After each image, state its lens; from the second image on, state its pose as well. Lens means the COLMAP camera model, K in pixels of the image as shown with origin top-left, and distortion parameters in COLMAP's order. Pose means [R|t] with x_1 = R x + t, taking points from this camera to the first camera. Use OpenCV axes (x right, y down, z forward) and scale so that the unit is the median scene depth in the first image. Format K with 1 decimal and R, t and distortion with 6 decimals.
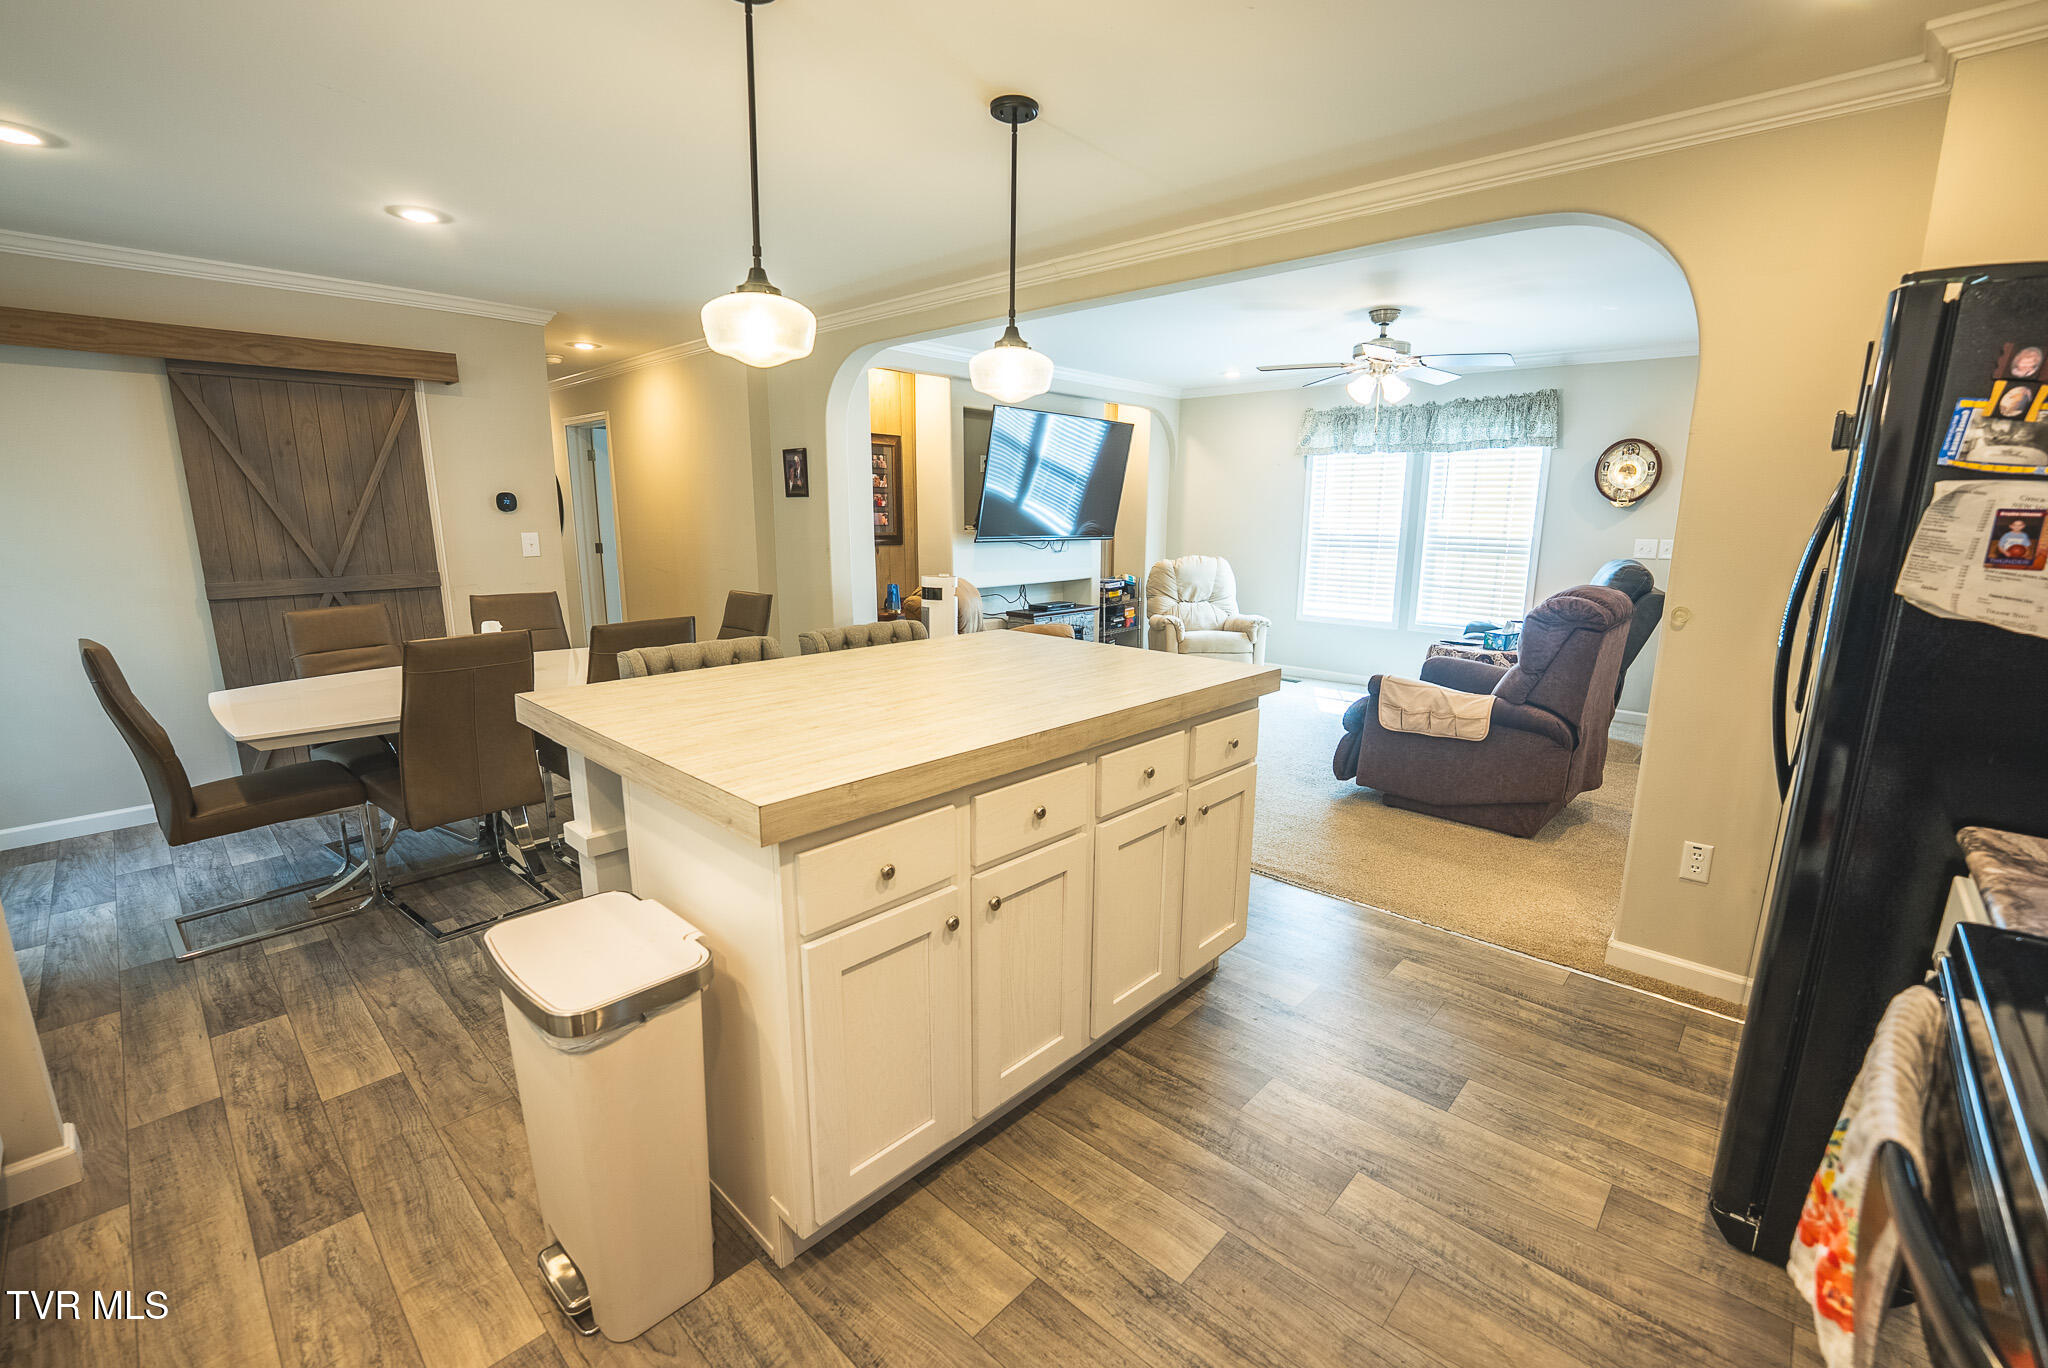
lens RADIAL K [[837.8, 0, 1031.3], [0, 837.8, 688.8], [0, 0, 1]] dist [-0.025701, 0.000288]
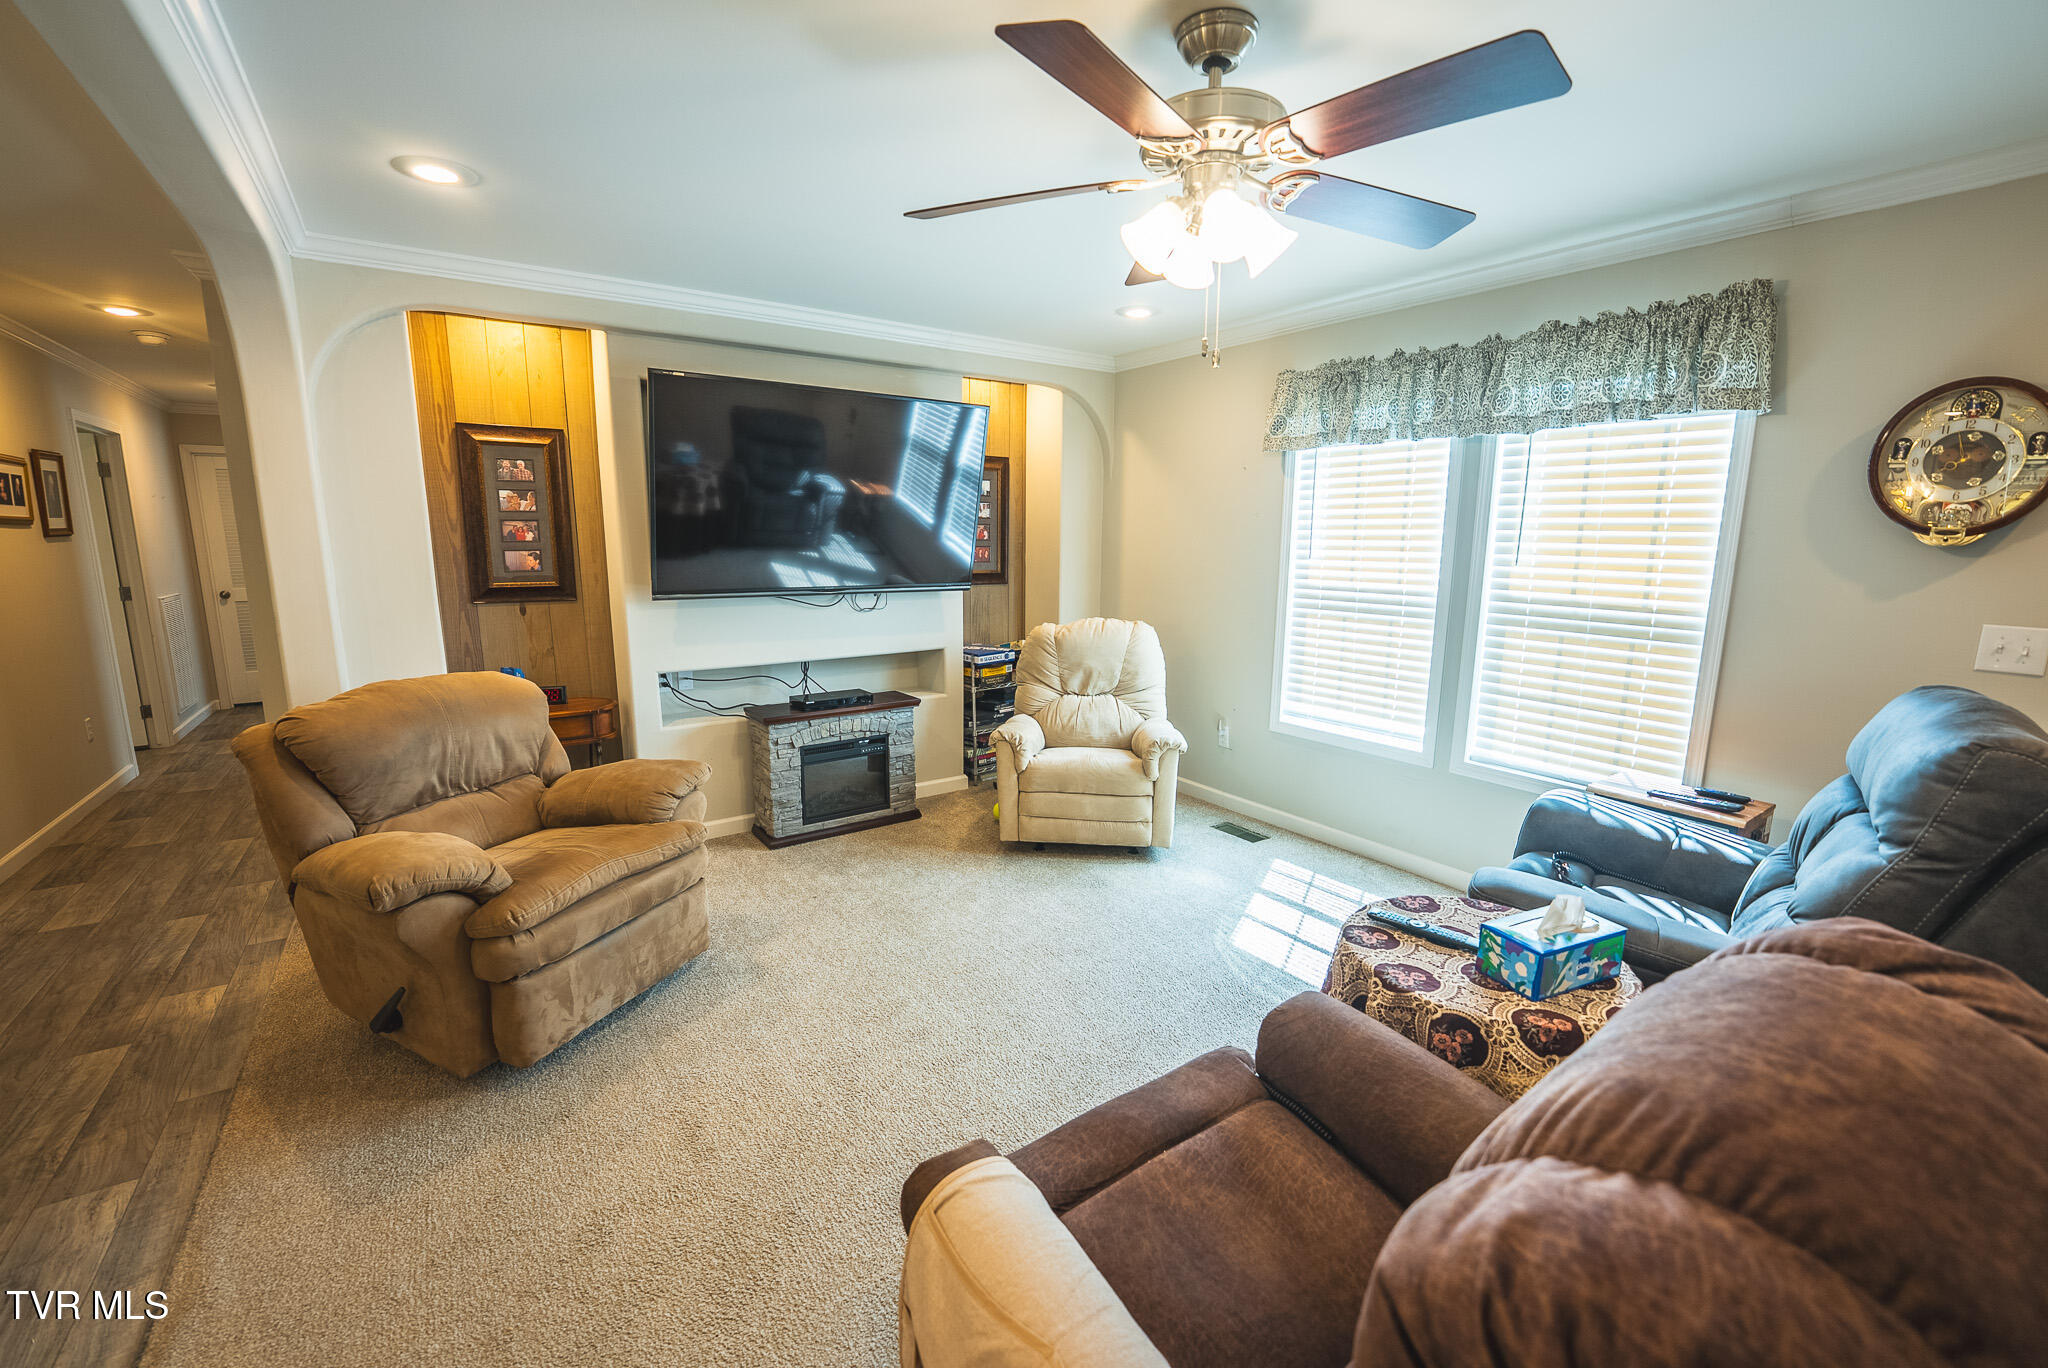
lens RADIAL K [[825.2, 0, 1026.3], [0, 825.2, 682.5], [0, 0, 1]] dist [-0.025417, 0.000270]
pose [[0.978350, 0.037293, -0.203571, 0.297695], [-0.043789, 0.998662, -0.027500, -0.102986], [0.202273, 0.035819, 0.978674, 0.441550]]
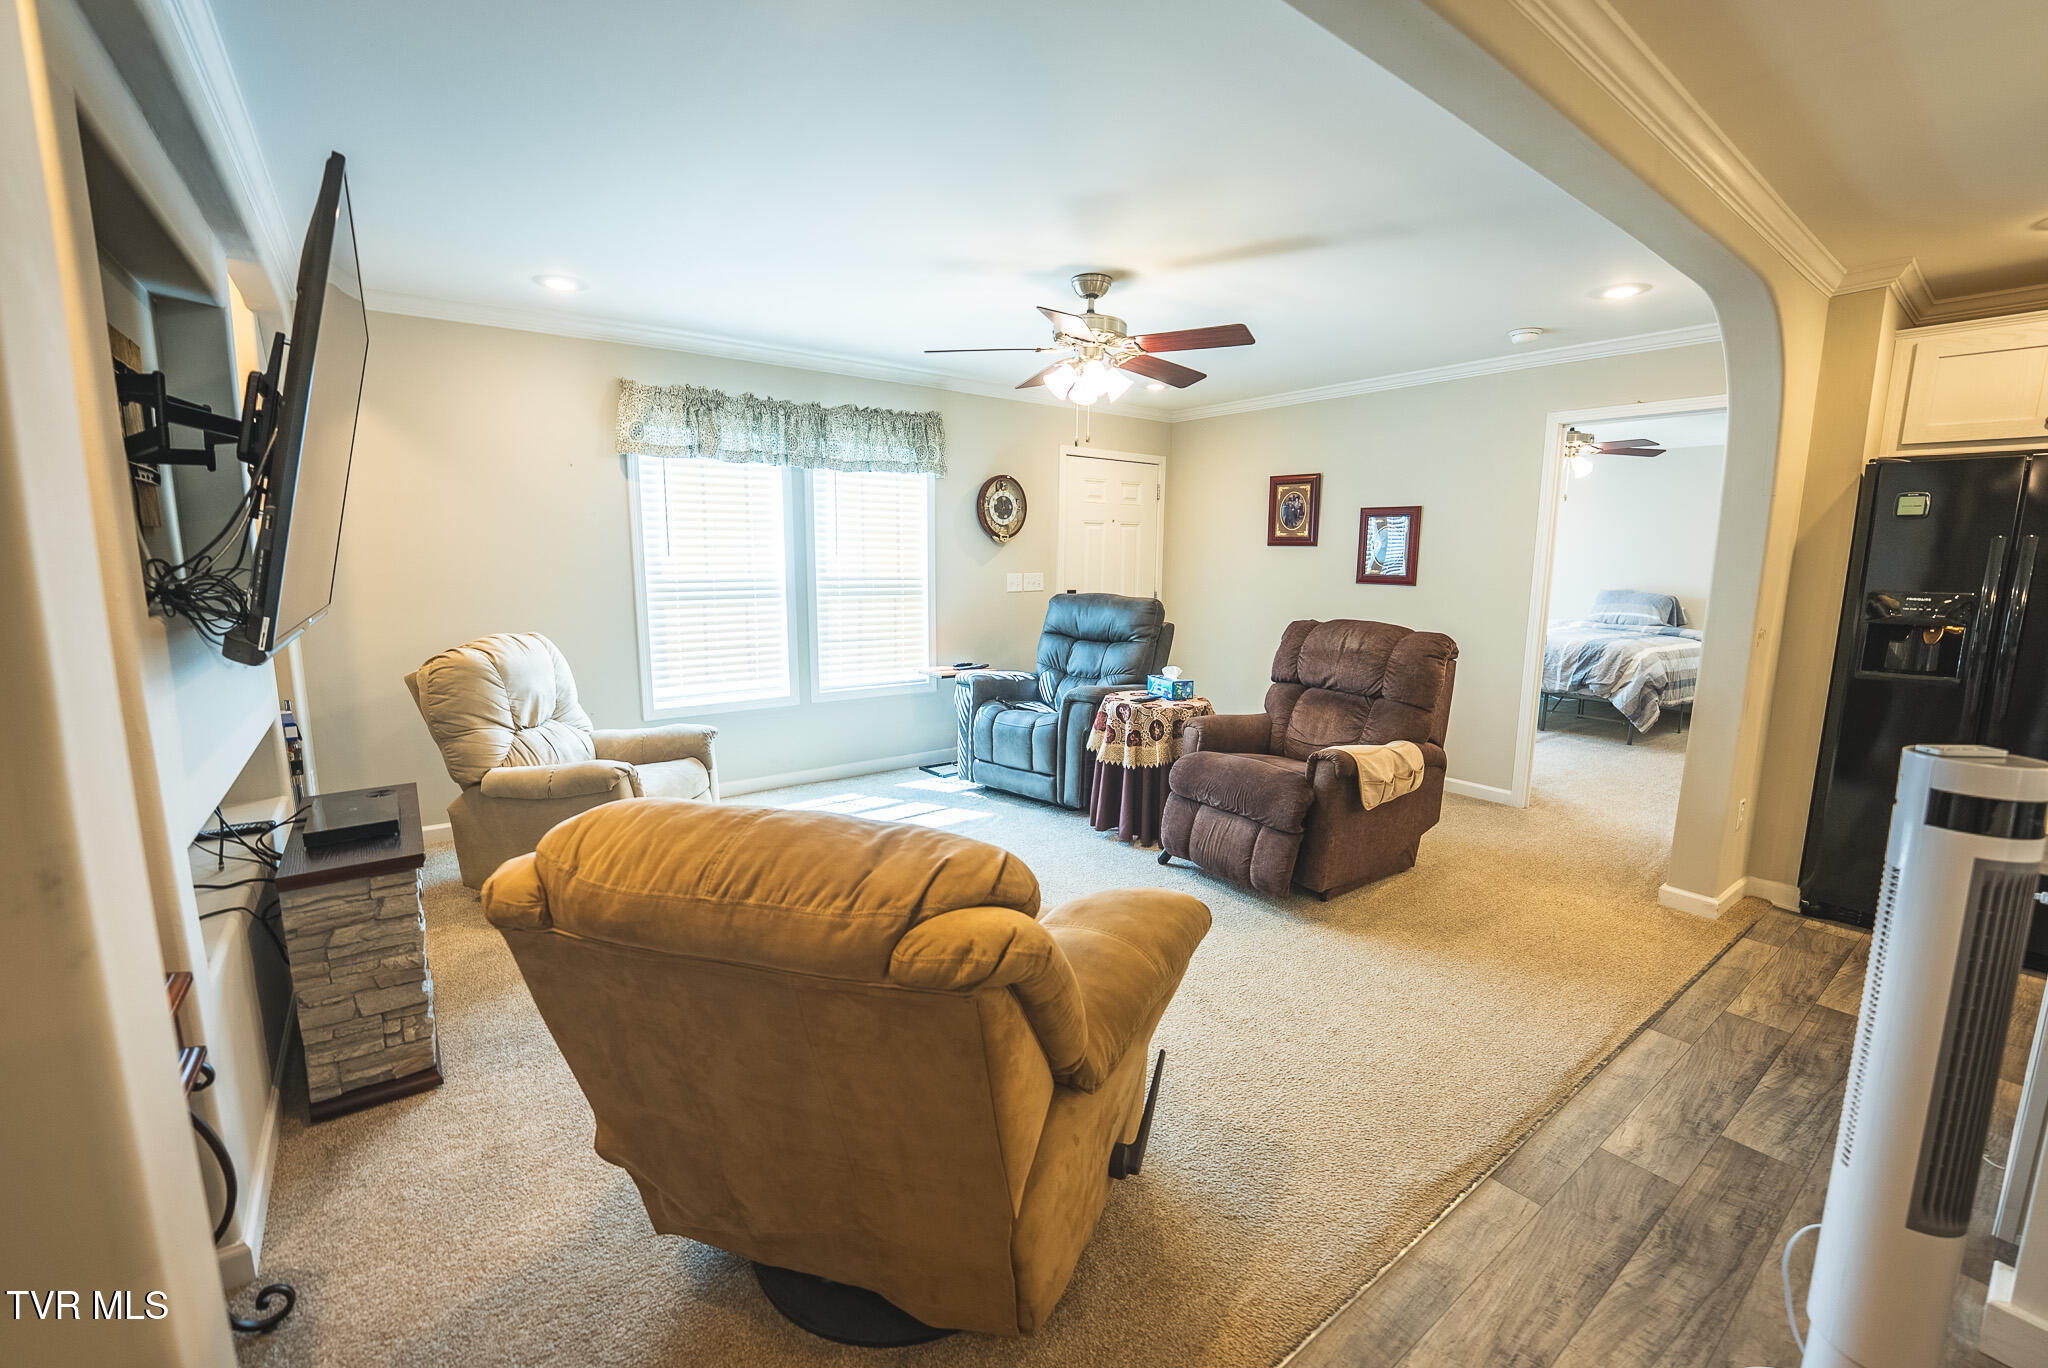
lens RADIAL K [[825.2, 0, 1026.3], [0, 825.2, 682.5], [0, 0, 1]] dist [-0.025417, 0.000270]
pose [[0.178430, -0.152172, 0.972114, -0.242625], [0.197072, 0.973477, 0.116213, -0.139475], [-0.964015, 0.170841, 0.203687, 0.673123]]
